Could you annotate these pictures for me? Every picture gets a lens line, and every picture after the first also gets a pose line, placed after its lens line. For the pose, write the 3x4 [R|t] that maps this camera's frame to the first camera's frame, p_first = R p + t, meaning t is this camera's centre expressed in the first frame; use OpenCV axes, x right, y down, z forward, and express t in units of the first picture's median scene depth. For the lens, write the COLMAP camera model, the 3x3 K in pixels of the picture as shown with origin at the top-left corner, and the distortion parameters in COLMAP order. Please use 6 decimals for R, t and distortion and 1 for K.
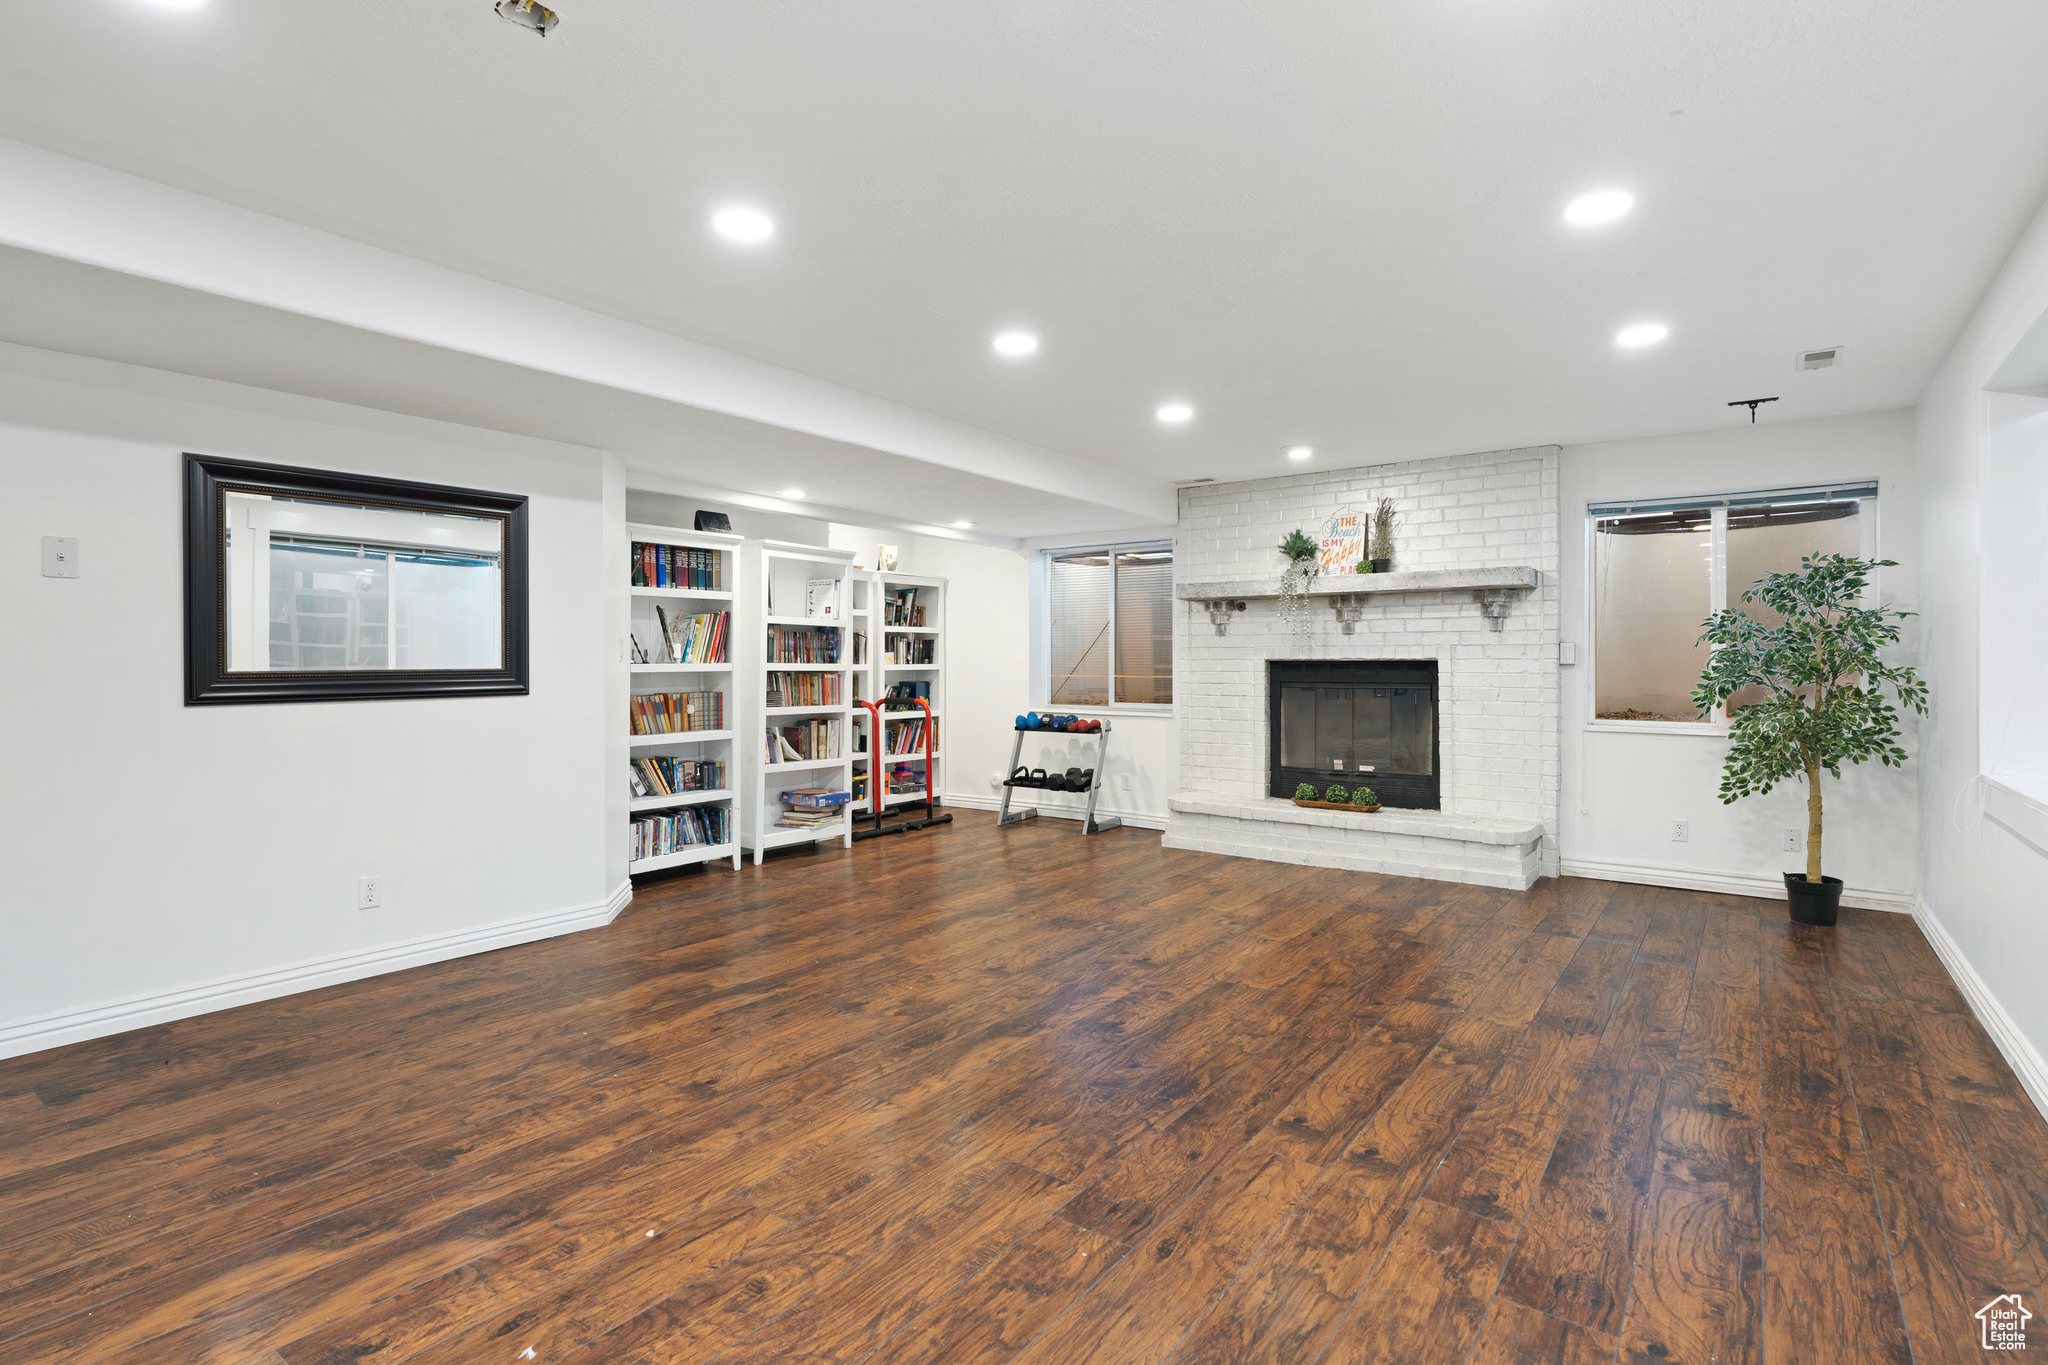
lens RADIAL K [[993.8, 0, 1020.5], [0, 993.8, 679.9], [0, 0, 1]] dist [-0.006519, 0.000434]
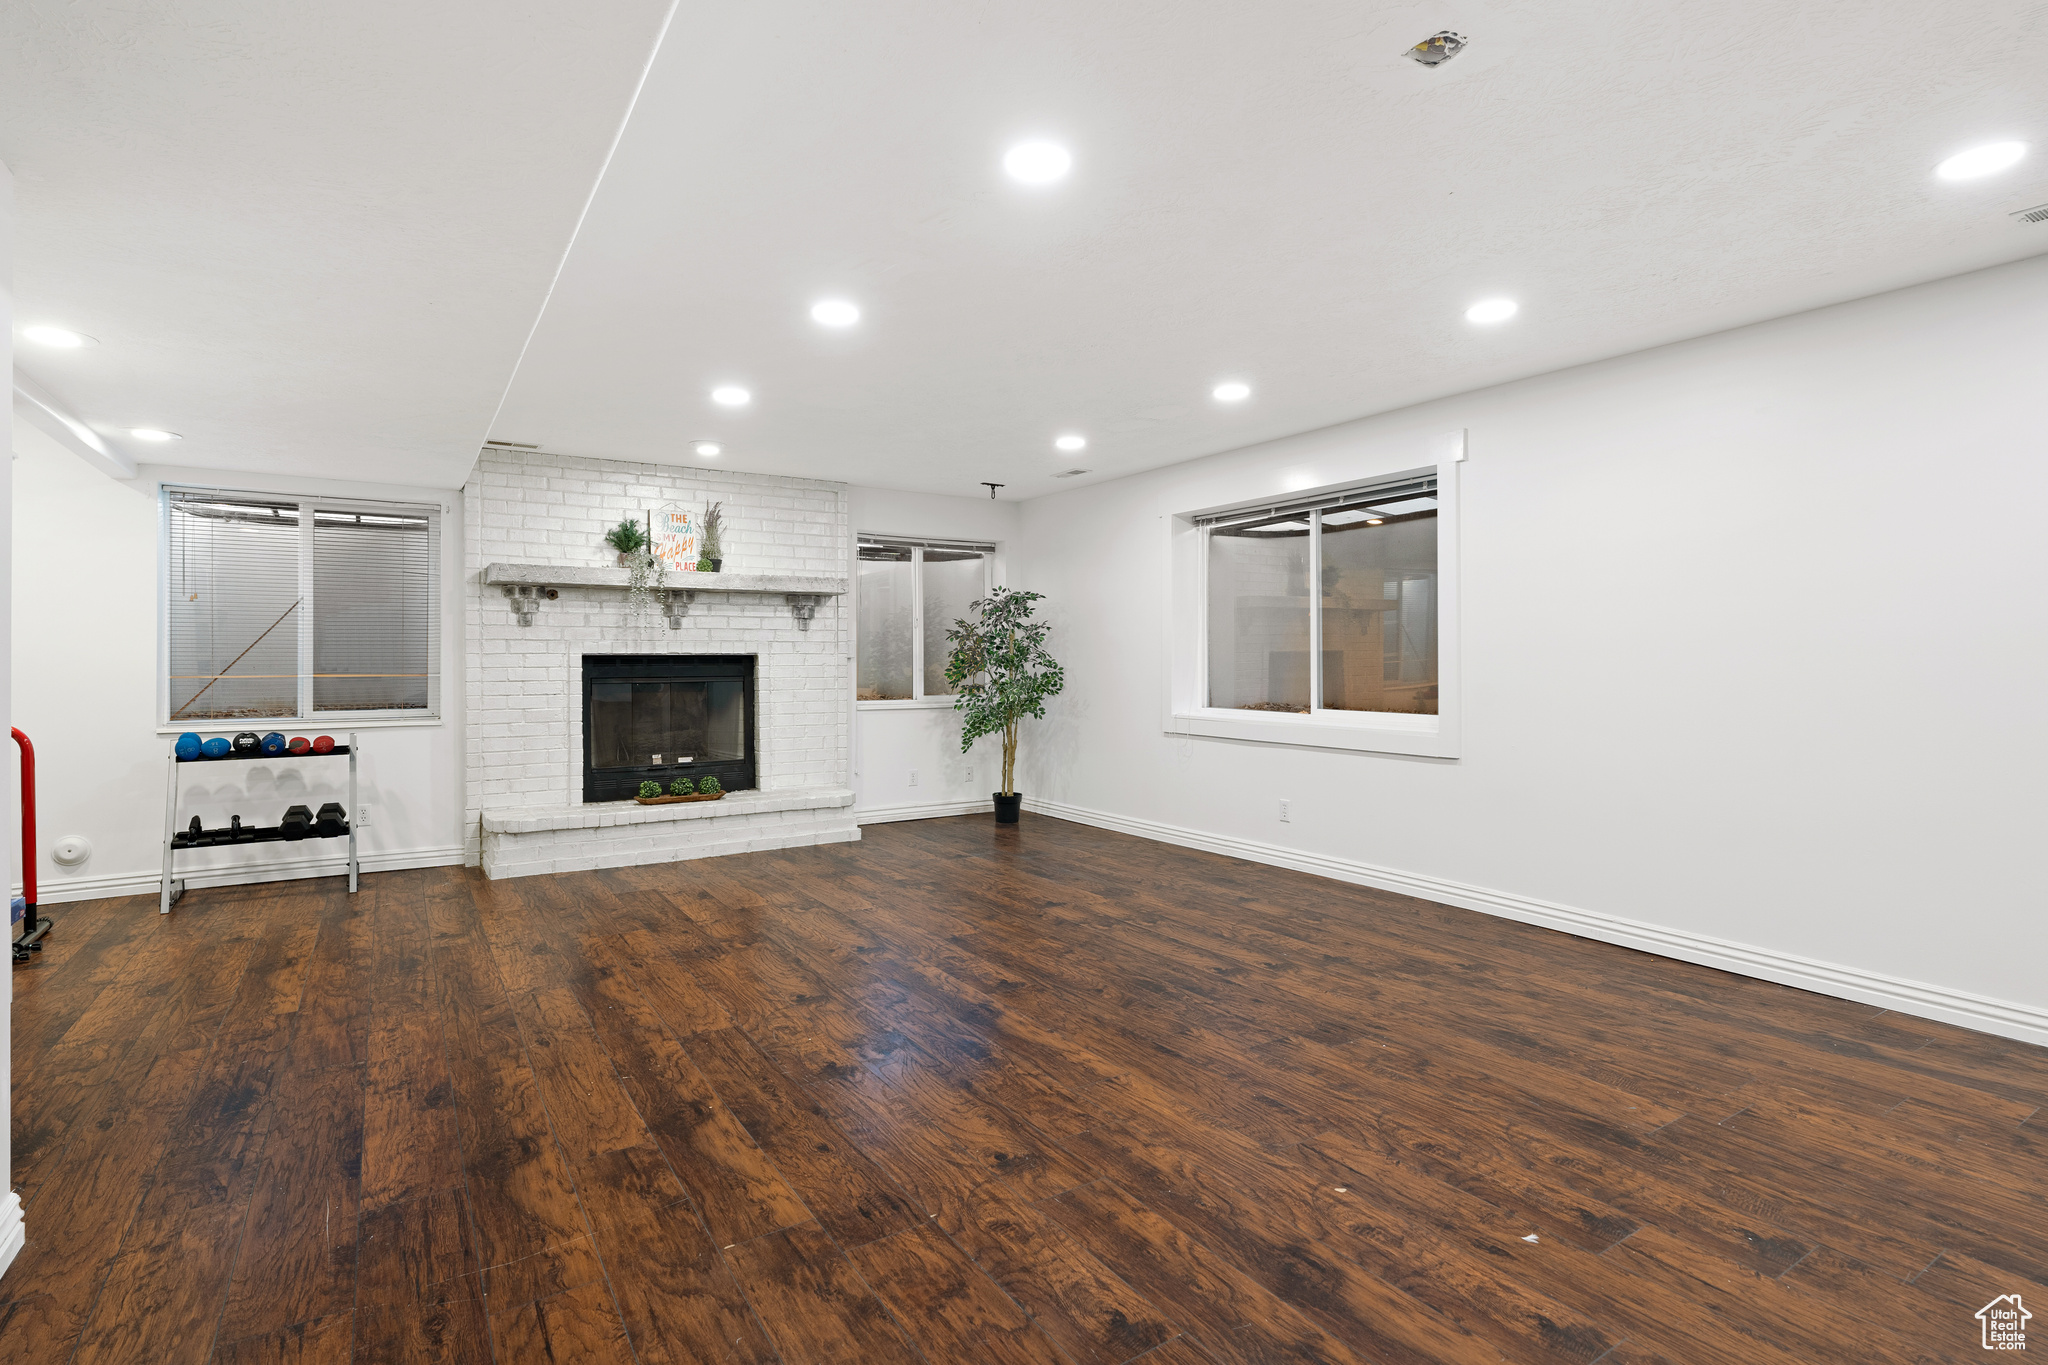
lens RADIAL K [[993.8, 0, 1021.0], [0, 993.8, 664.1], [0, 0, 1]] dist [-0.006519, 0.000434]
pose [[0.358727, -0.007157, 0.933415, -0.791885], [0.018650, 0.999826, 0.000499, -0.006826], [-0.933256, 0.017229, 0.358798, 0.494973]]
